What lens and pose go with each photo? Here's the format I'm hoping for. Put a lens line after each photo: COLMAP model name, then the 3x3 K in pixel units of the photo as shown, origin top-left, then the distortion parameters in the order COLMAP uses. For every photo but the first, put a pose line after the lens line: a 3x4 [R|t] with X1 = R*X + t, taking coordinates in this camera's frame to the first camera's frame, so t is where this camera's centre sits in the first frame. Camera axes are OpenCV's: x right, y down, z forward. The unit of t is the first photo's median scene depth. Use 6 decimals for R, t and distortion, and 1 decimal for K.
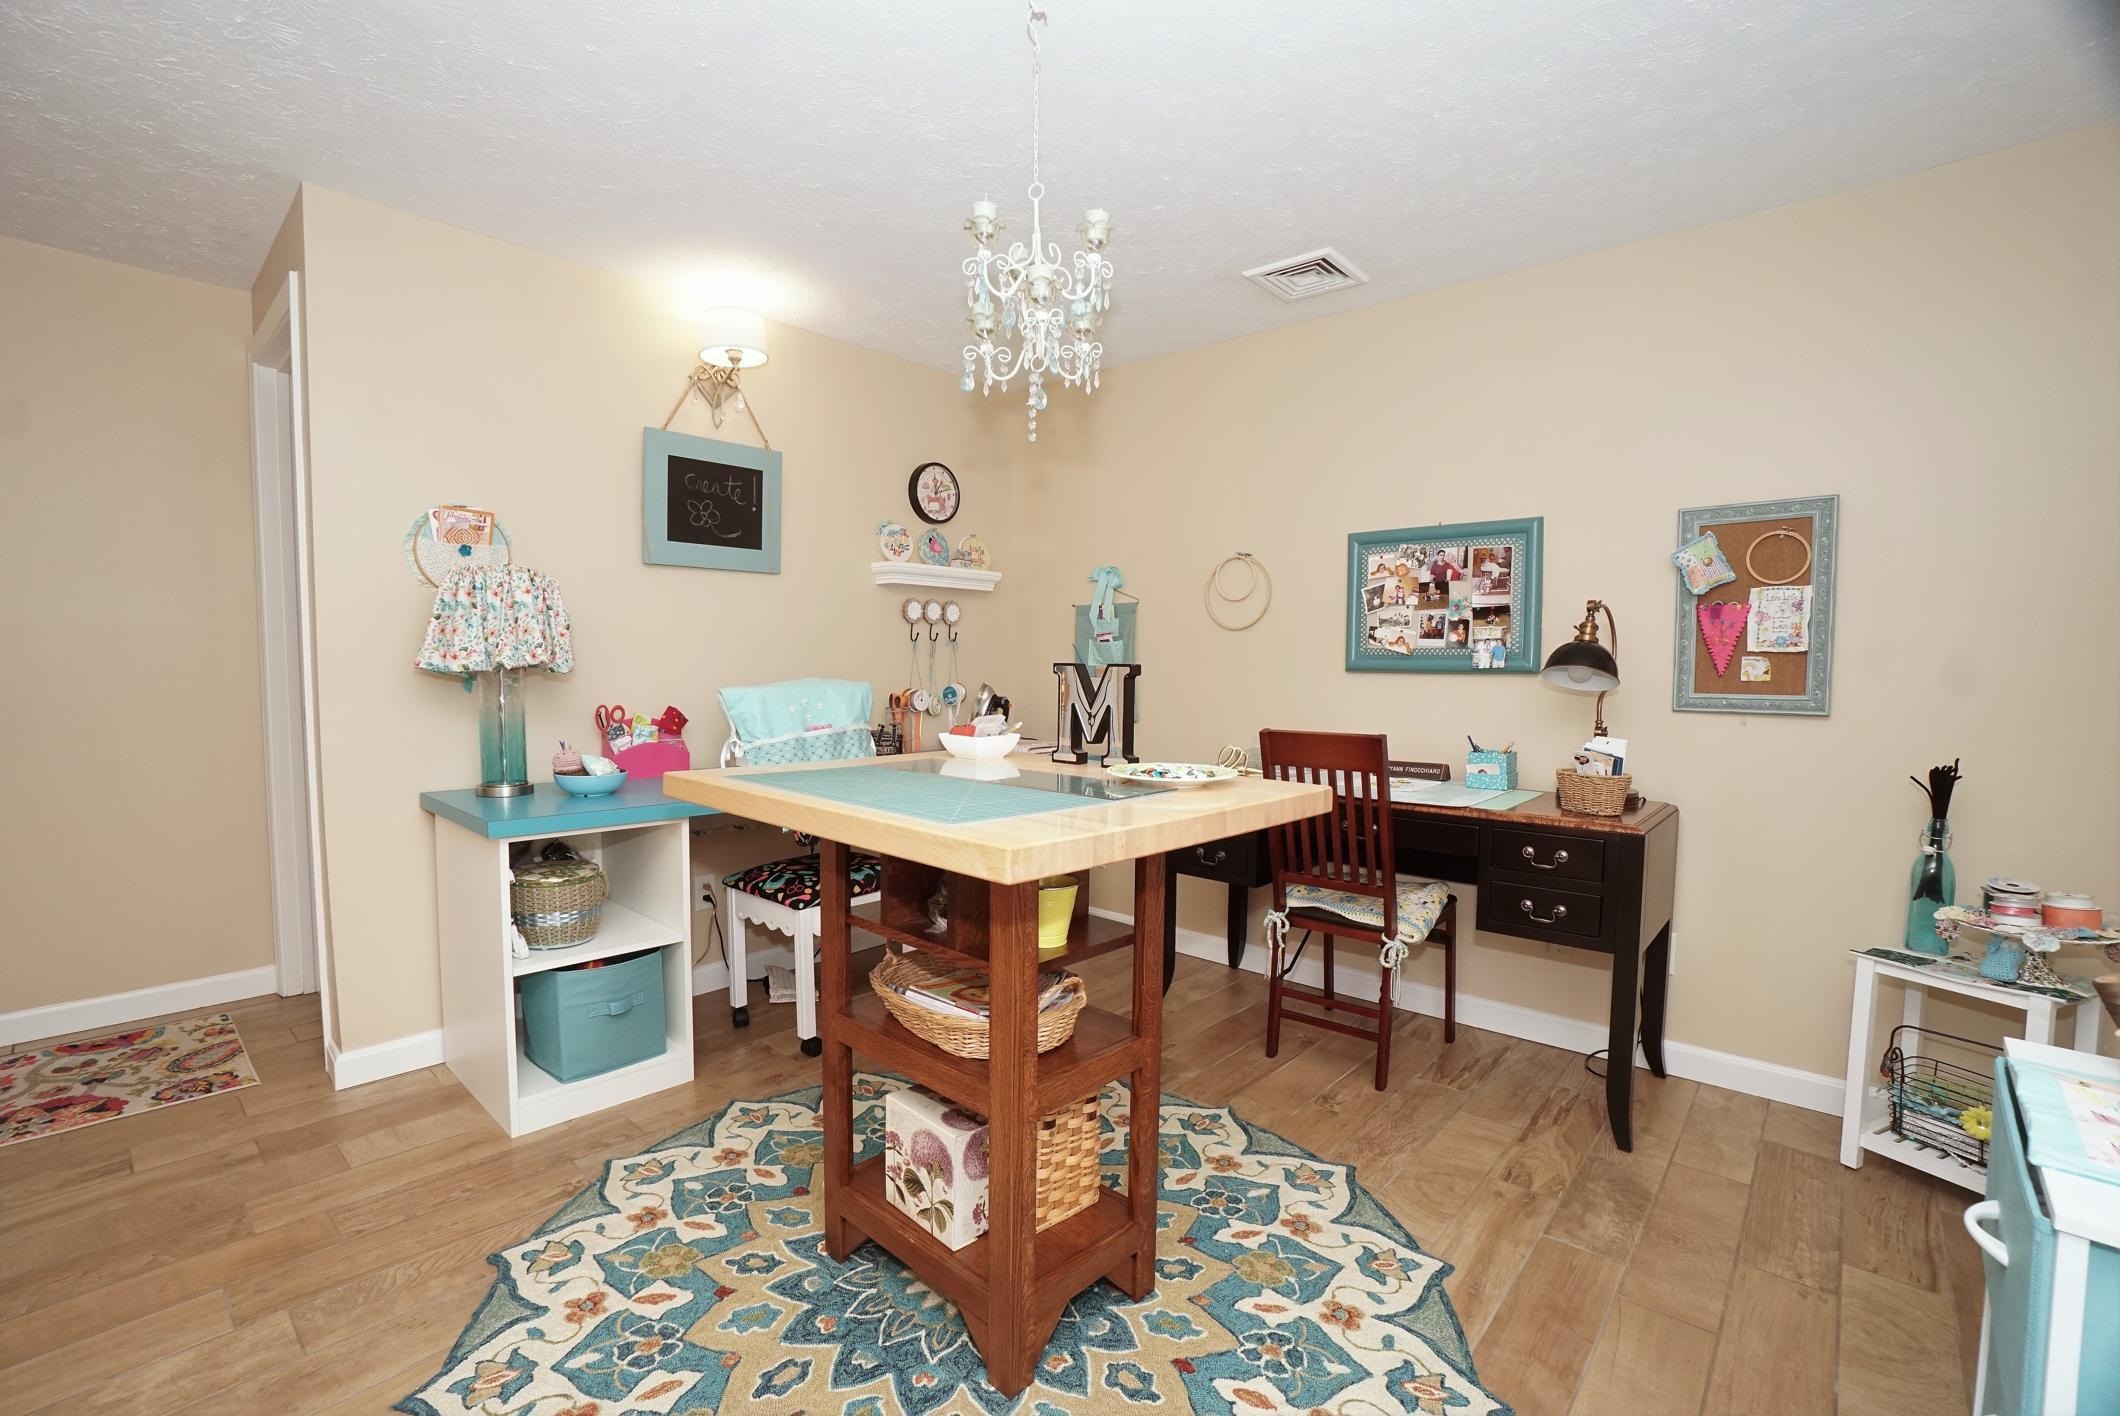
lens RADIAL K [[949.8, 0, 1065.5], [0, 949.8, 714.7], [0, 0, 1]] dist [-0.069497, 0.031325]
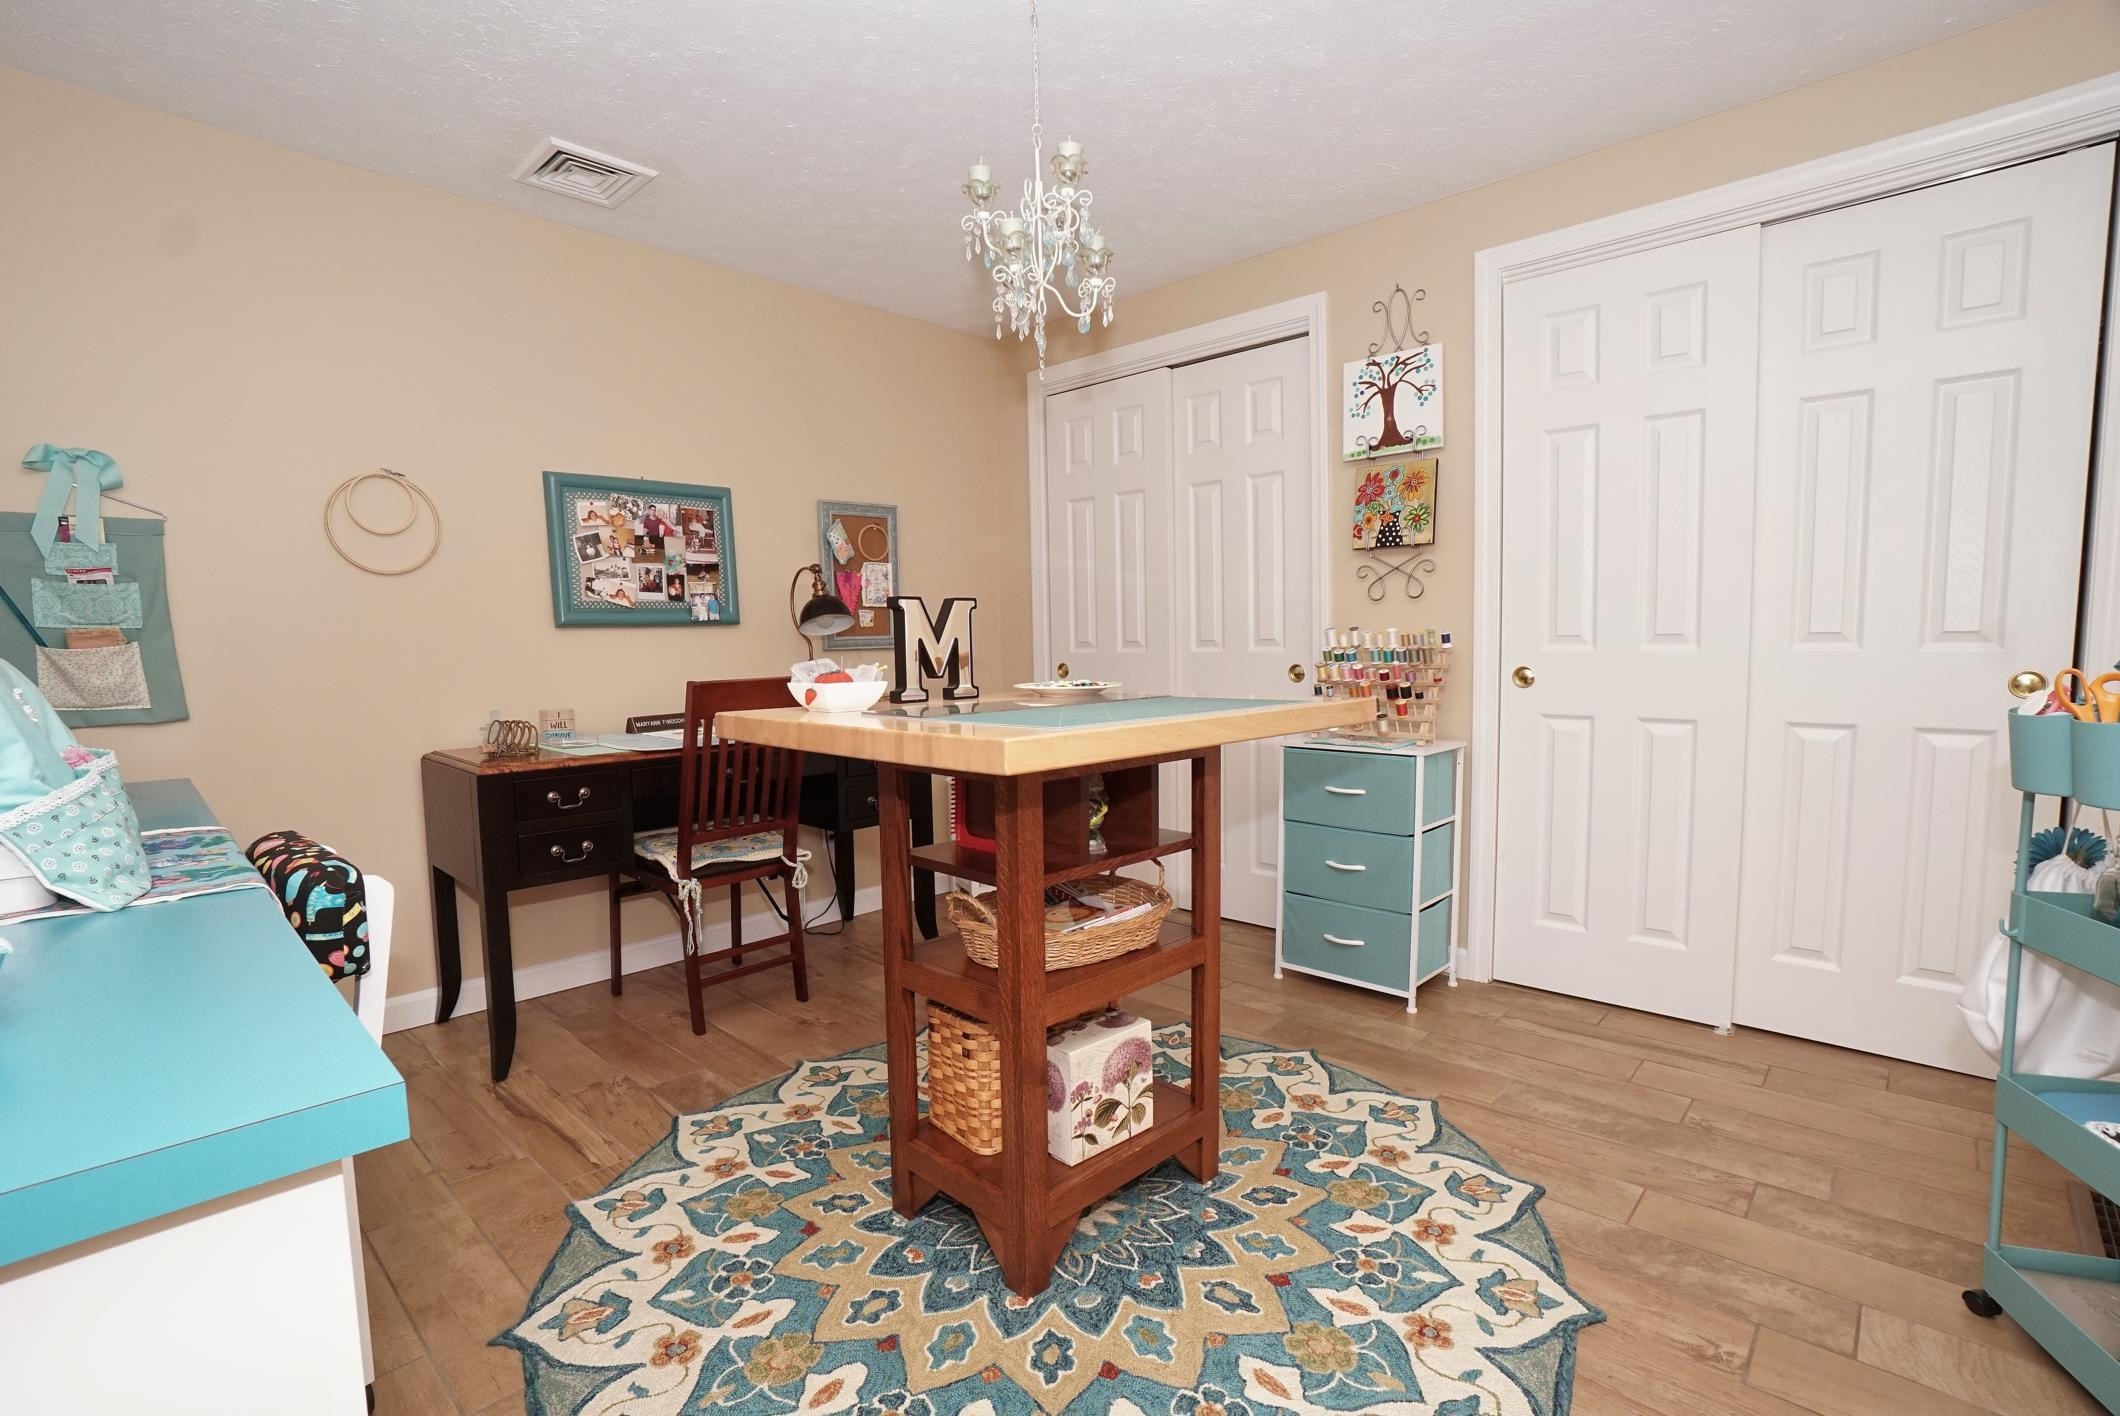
lens RADIAL K [[949.8, 0, 1065.5], [0, 949.8, 714.7], [0, 0, 1]] dist [-0.069497, 0.031325]
pose [[0.033216, -0.090918, 0.995304, -0.627692], [0.076202, 0.993185, 0.088181, -0.005388], [-0.996539, 0.072916, 0.039917, 0.544576]]
